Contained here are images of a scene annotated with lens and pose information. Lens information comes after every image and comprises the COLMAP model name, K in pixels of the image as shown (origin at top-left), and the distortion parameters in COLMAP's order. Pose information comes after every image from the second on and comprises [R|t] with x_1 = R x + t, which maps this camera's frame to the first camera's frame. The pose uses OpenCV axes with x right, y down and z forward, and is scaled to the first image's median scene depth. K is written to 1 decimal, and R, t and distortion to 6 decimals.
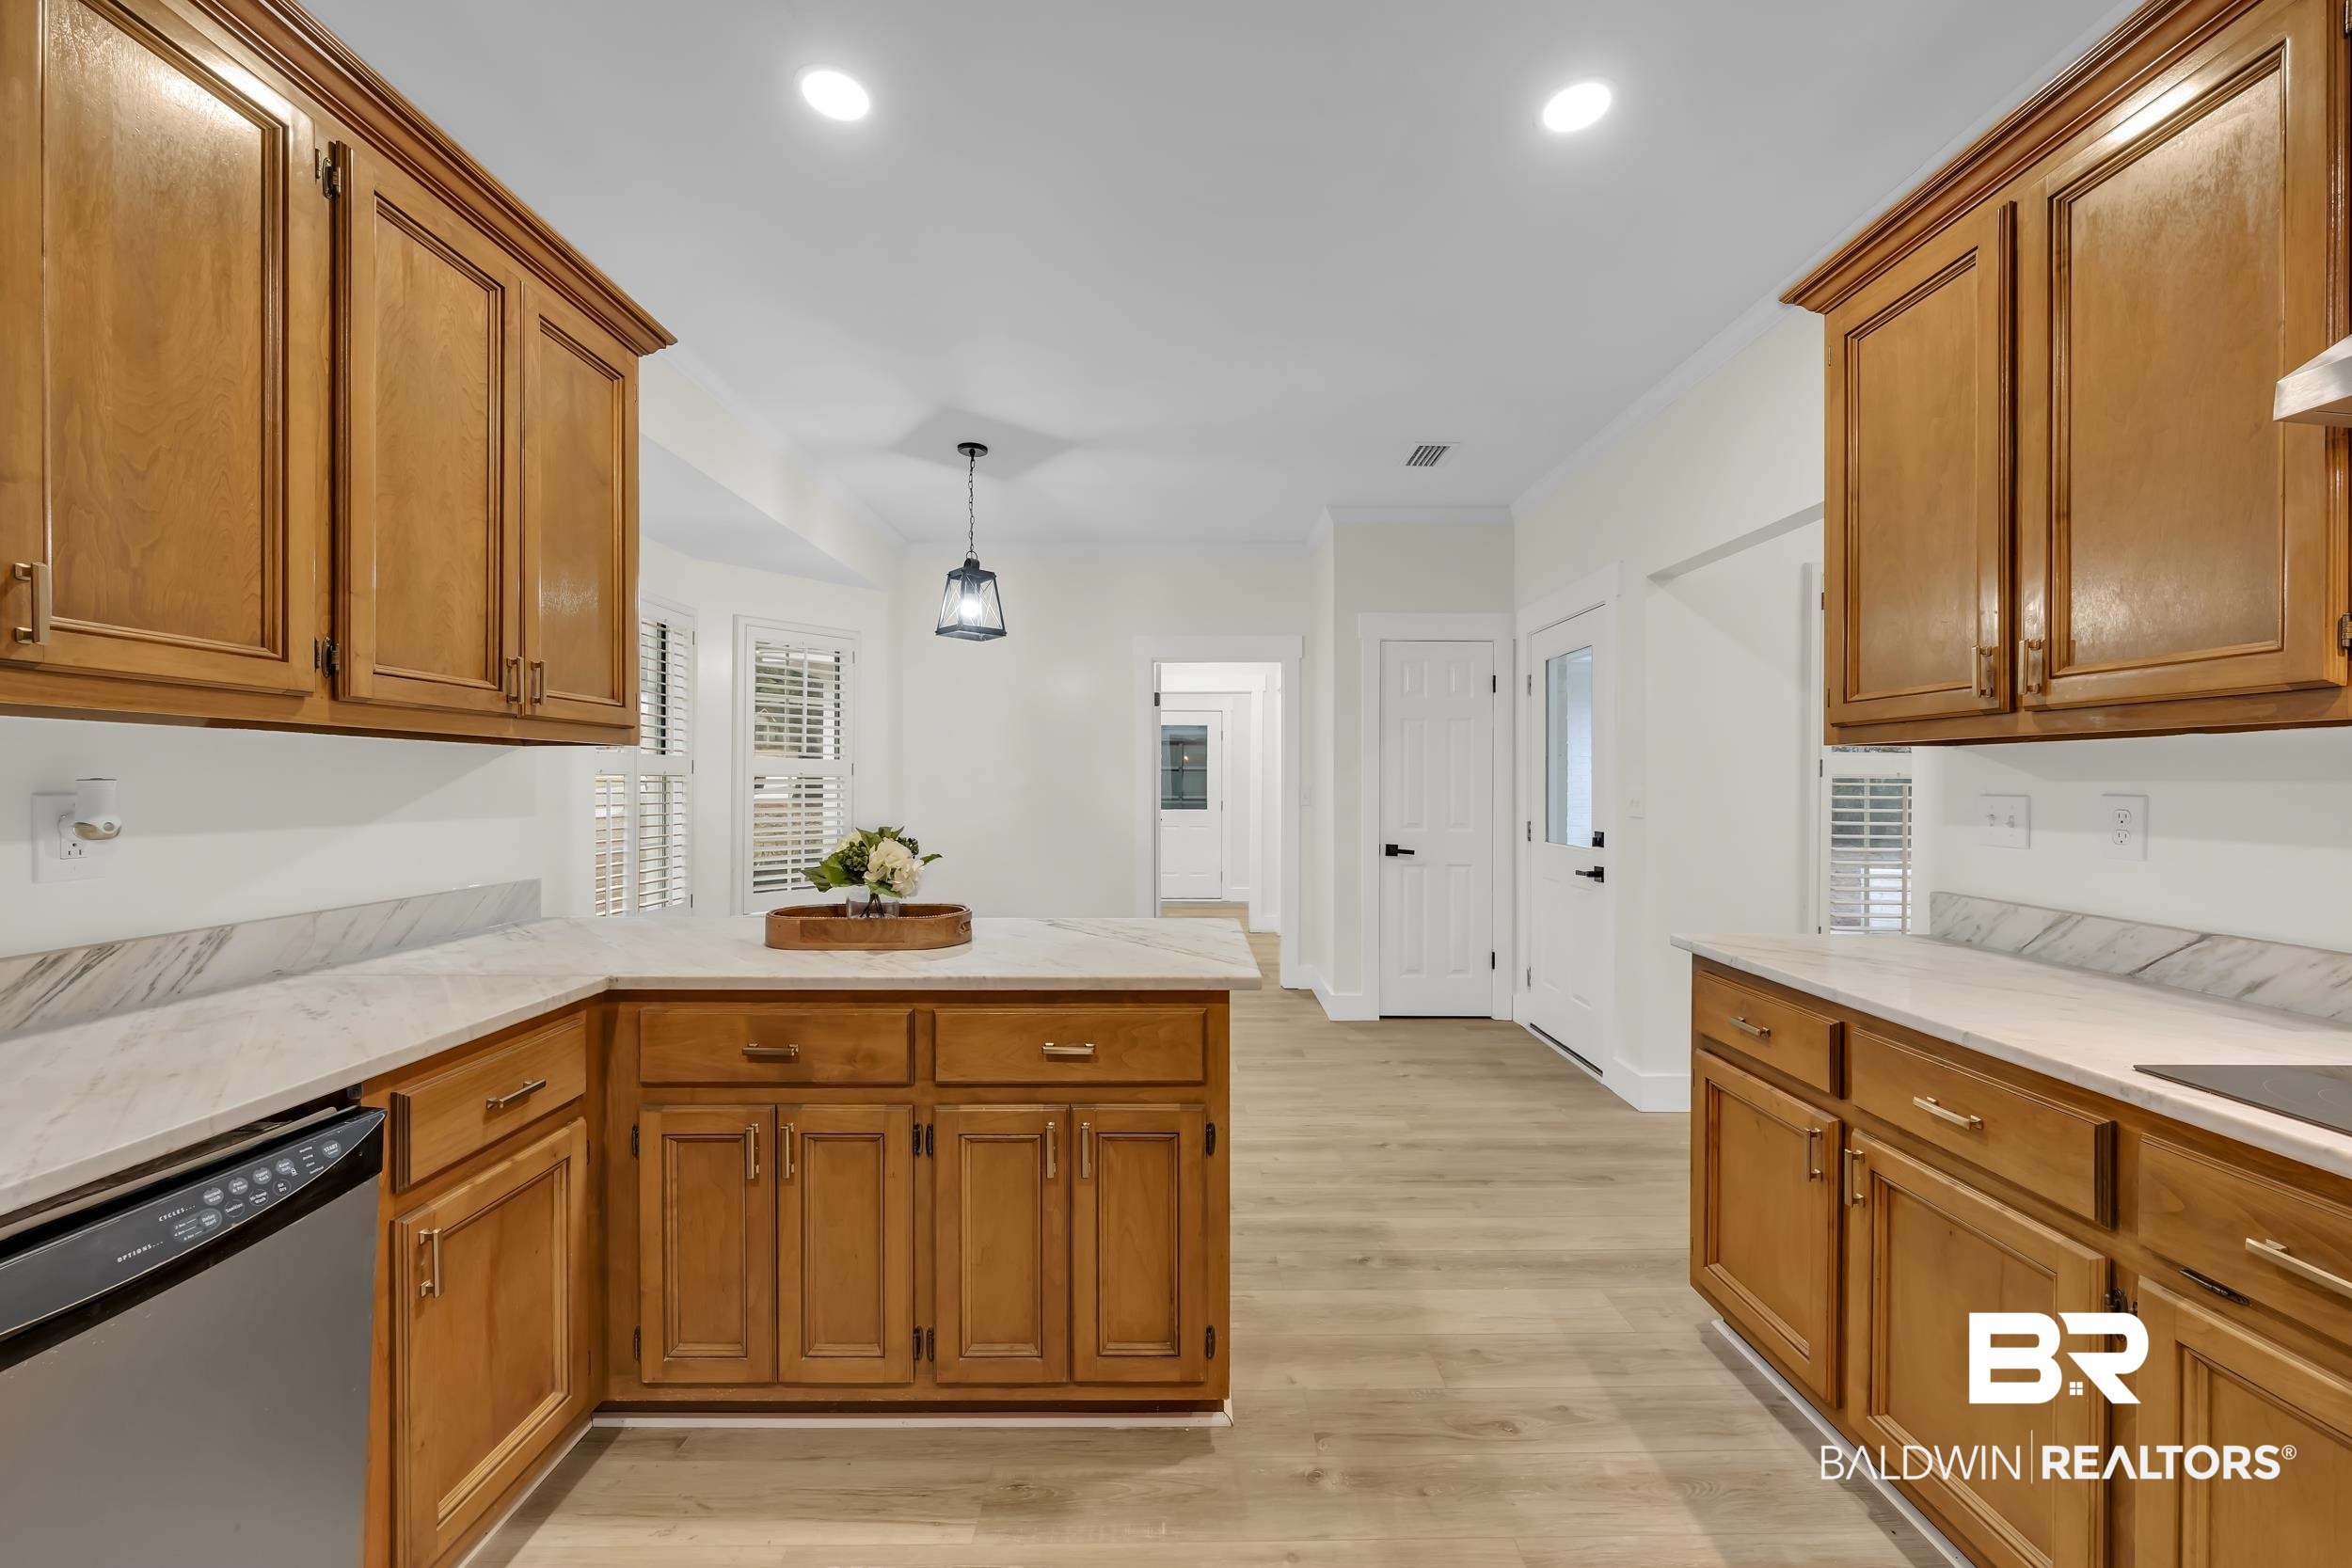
lens RADIAL K [[870.0, 0, 1178.6], [0, 870.0, 780.1], [0, 0, 1]] dist [-0.002621, -0.000180]
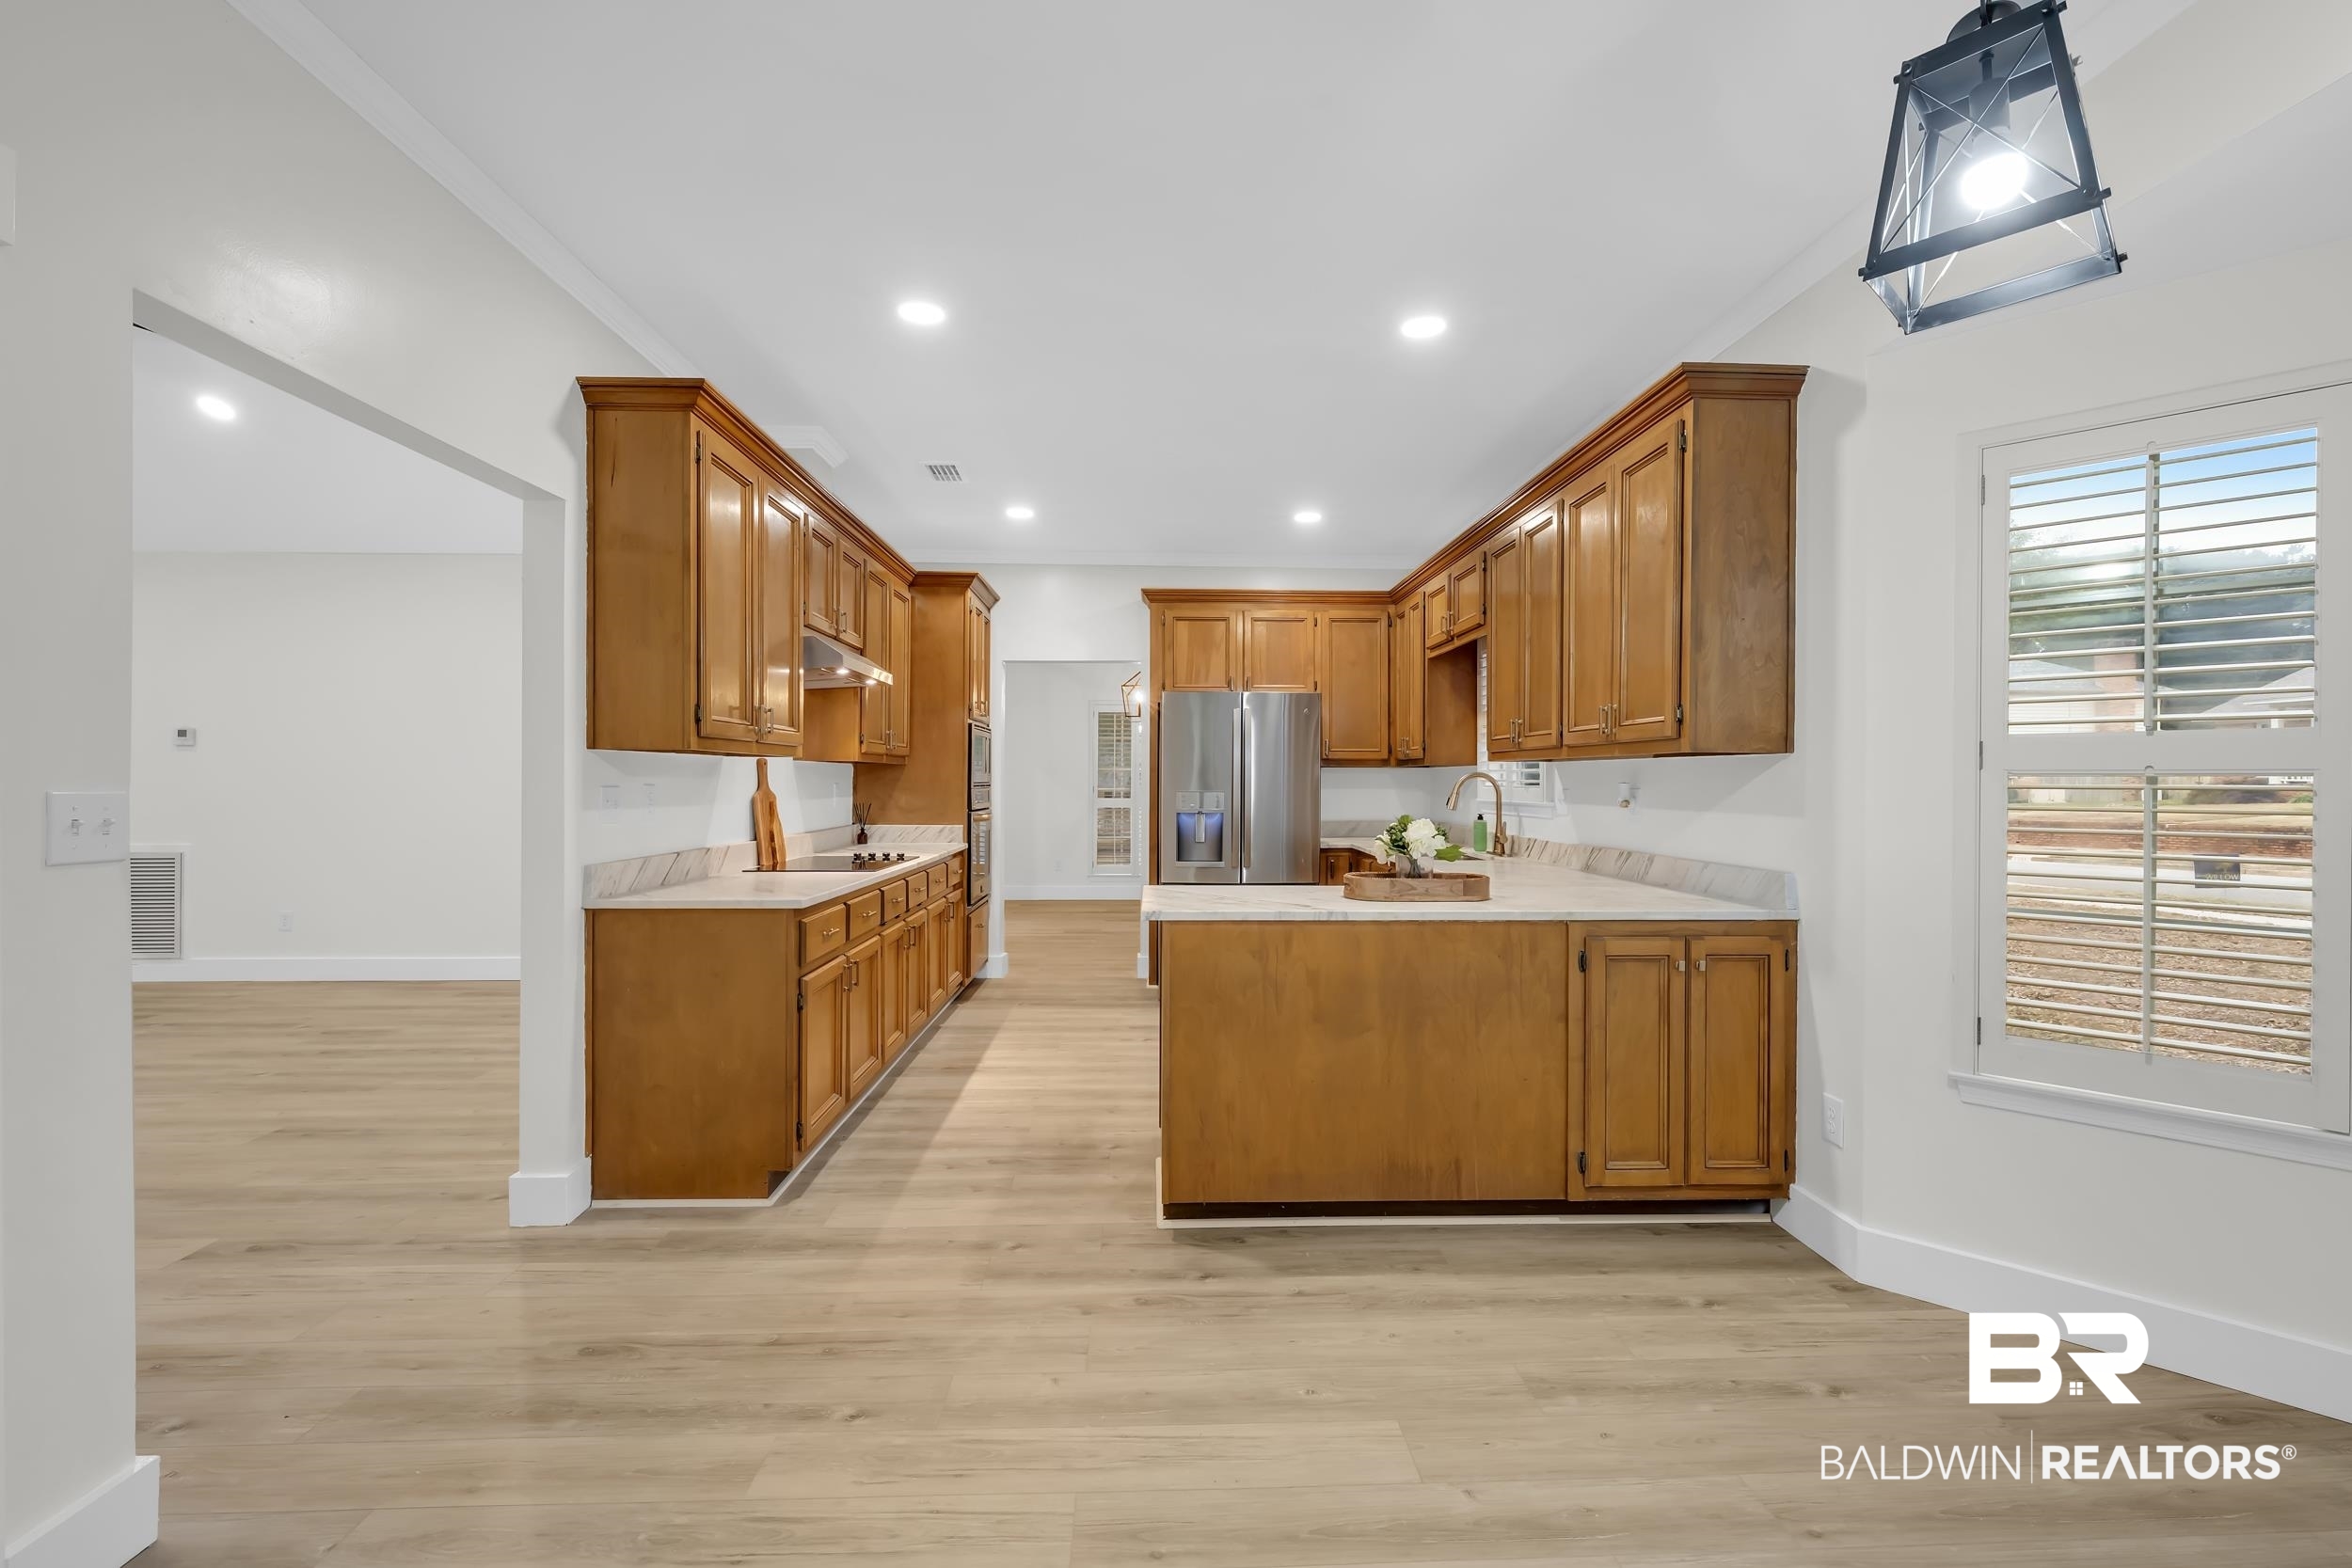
lens RADIAL K [[1002.0, 0, 1187.3], [0, 1002.0, 781.1], [0, 0, 1]] dist [-0.000124, -0.000436]
pose [[-0.999215, -0.006967, -0.038987, 0.083751], [-0.006902, 0.999975, -0.001809, 0.005676], [0.038999, -0.001538, -0.999238, 2.967280]]
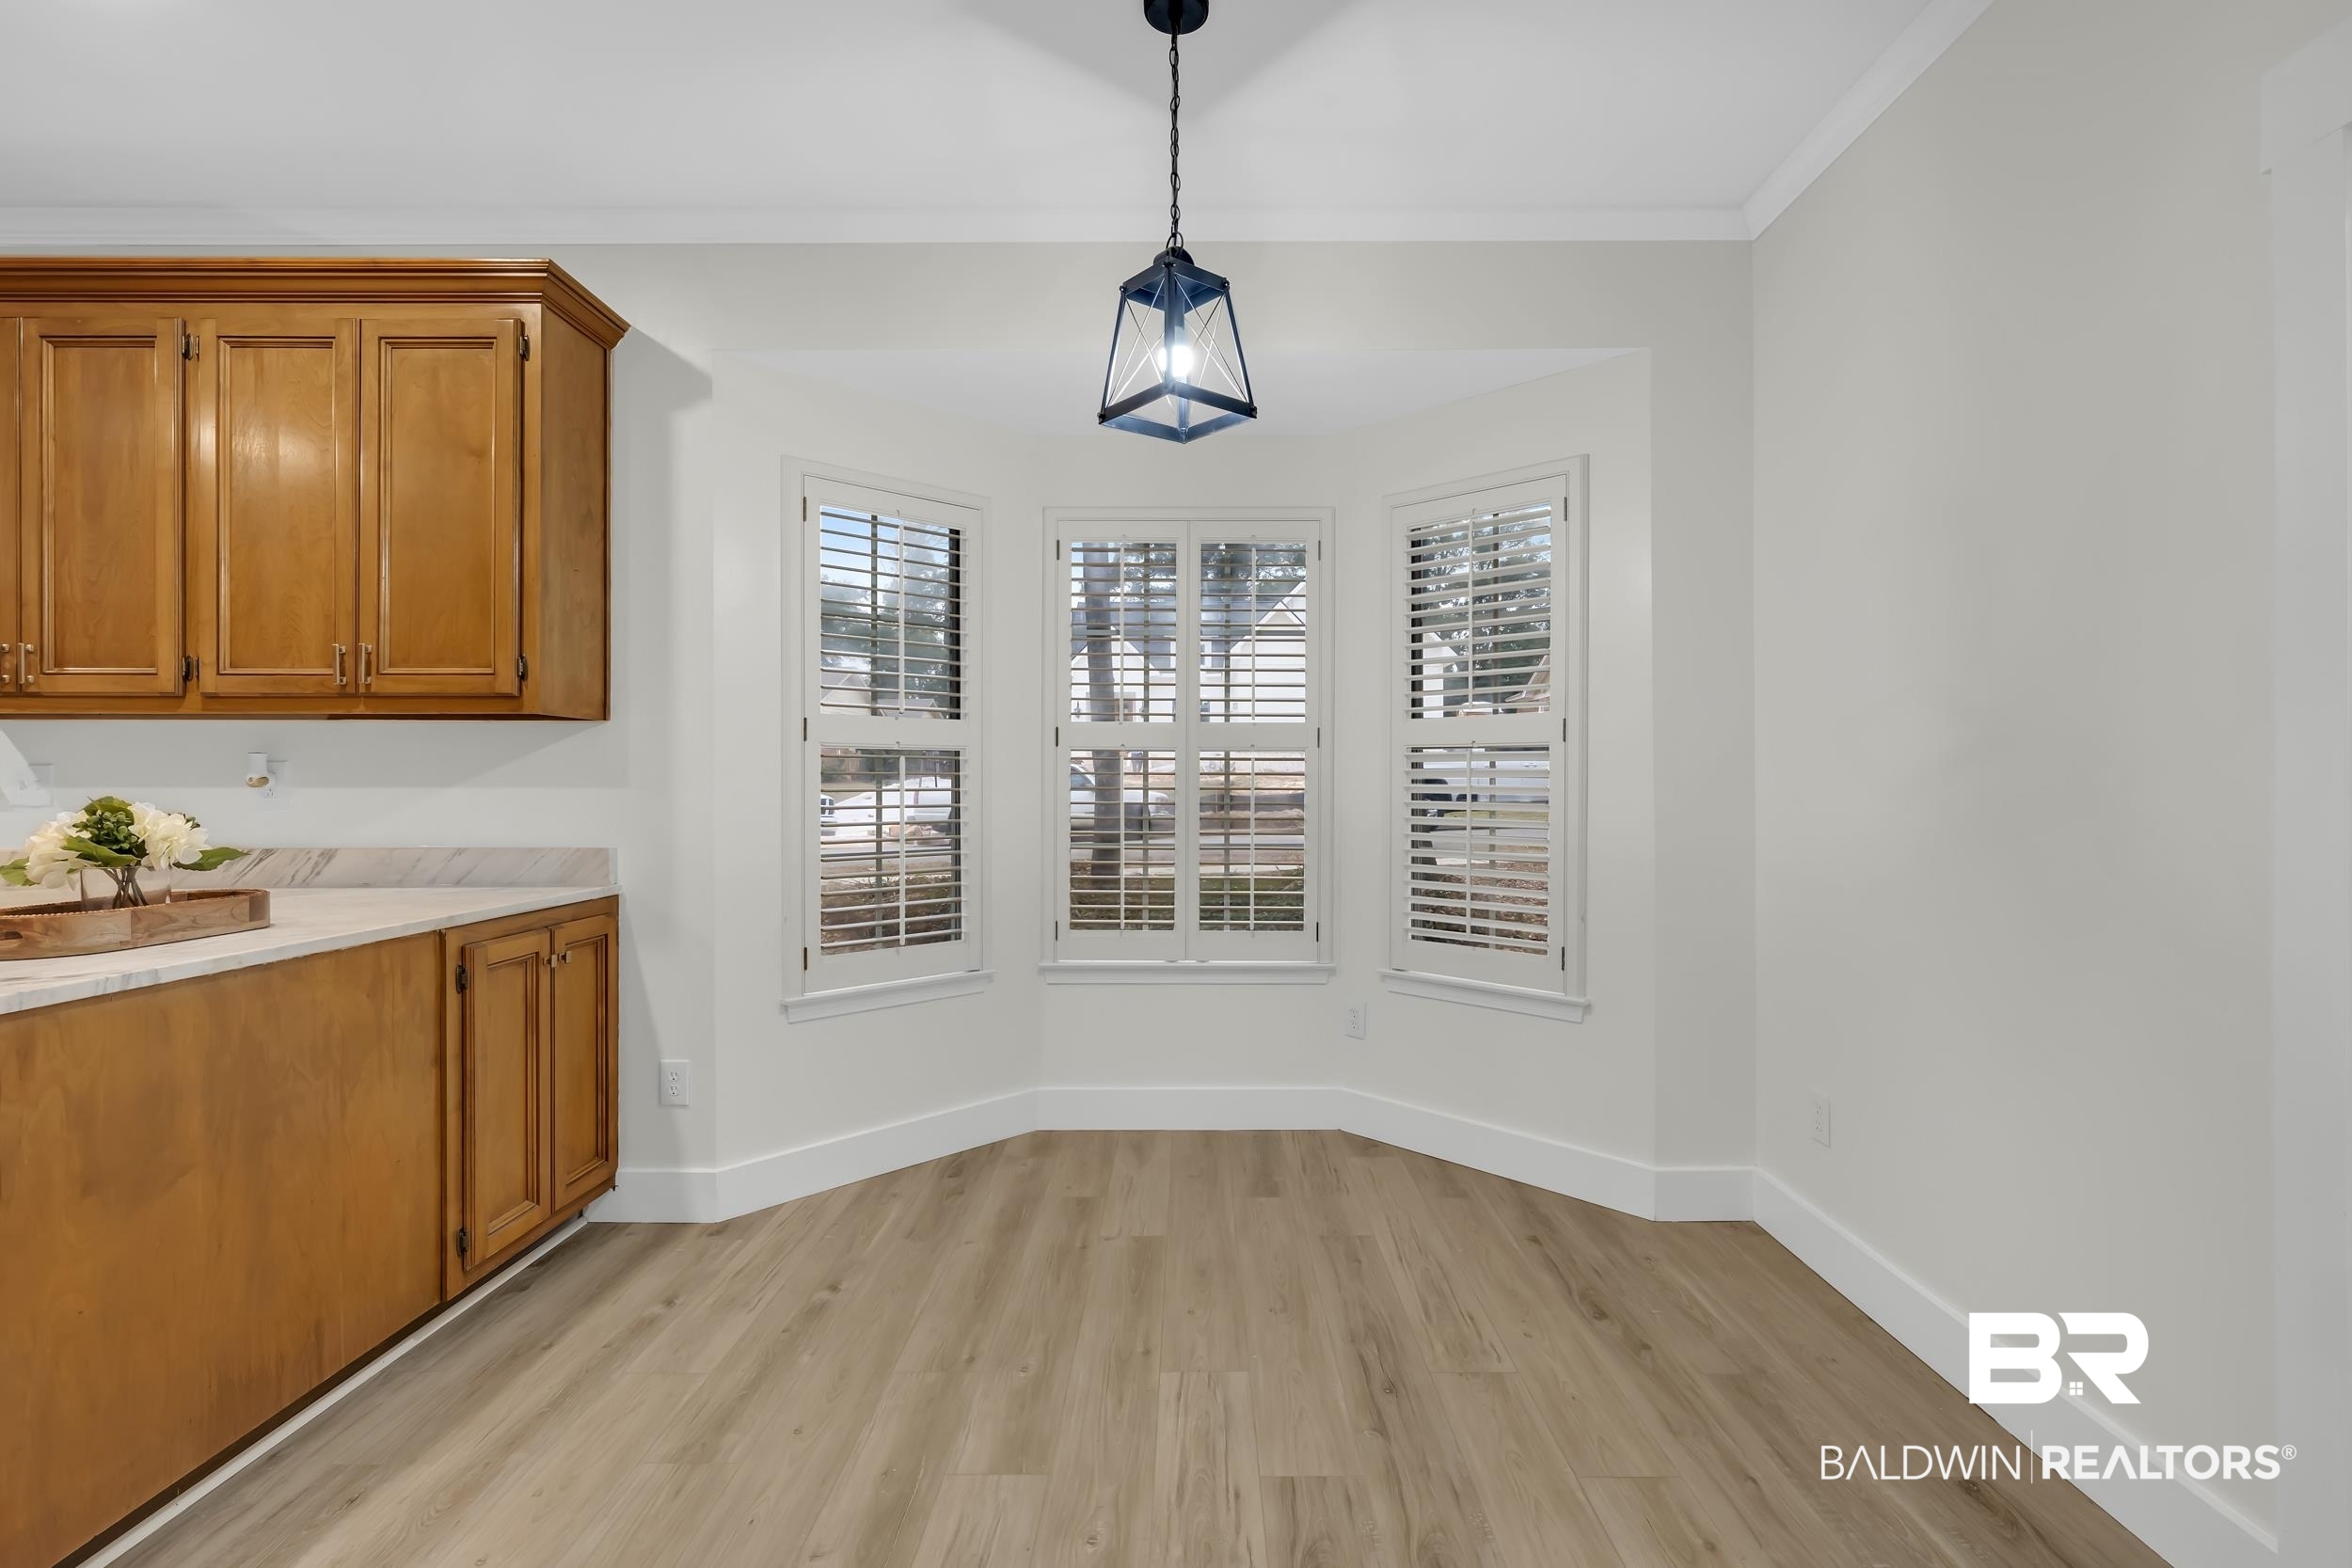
lens RADIAL K [[1065.5, 0, 1202.5], [0, 1065.5, 780.5], [0, 0, 1]] dist [0.001455, 0.000014]
pose [[-0.003027, -0.001035, -0.999995, 0.709113], [0.003521, 0.999993, -0.001046, 0.049788], [0.999989, -0.003524, -0.003023, 2.279342]]
